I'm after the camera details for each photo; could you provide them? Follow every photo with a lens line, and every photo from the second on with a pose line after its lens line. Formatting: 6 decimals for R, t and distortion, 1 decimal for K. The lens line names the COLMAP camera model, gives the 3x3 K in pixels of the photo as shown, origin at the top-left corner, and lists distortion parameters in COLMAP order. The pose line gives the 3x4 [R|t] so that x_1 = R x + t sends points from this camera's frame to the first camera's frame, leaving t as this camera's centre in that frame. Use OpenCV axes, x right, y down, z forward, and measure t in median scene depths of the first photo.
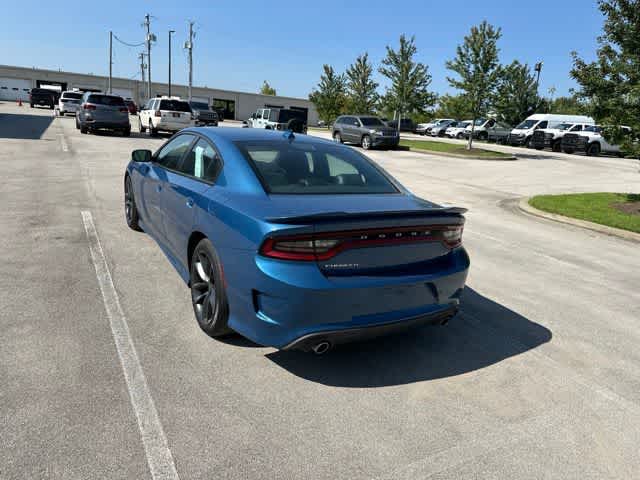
lens RADIAL K [[446.2, 0, 320.0], [0, 446.2, 240.0], [0, 0, 1]] dist [0.035241, -0.040265]
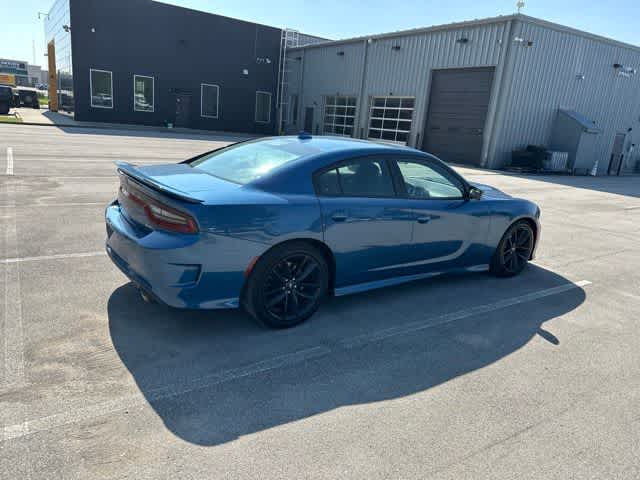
lens RADIAL K [[446.2, 0, 320.0], [0, 446.2, 240.0], [0, 0, 1]] dist [0.035241, -0.040265]
pose [[0.065071, 0.175813, -0.982271, 0.176036], [-0.337477, 0.930232, 0.144142, -0.028699], [0.939082, 0.322114, 0.119864, 0.168476]]
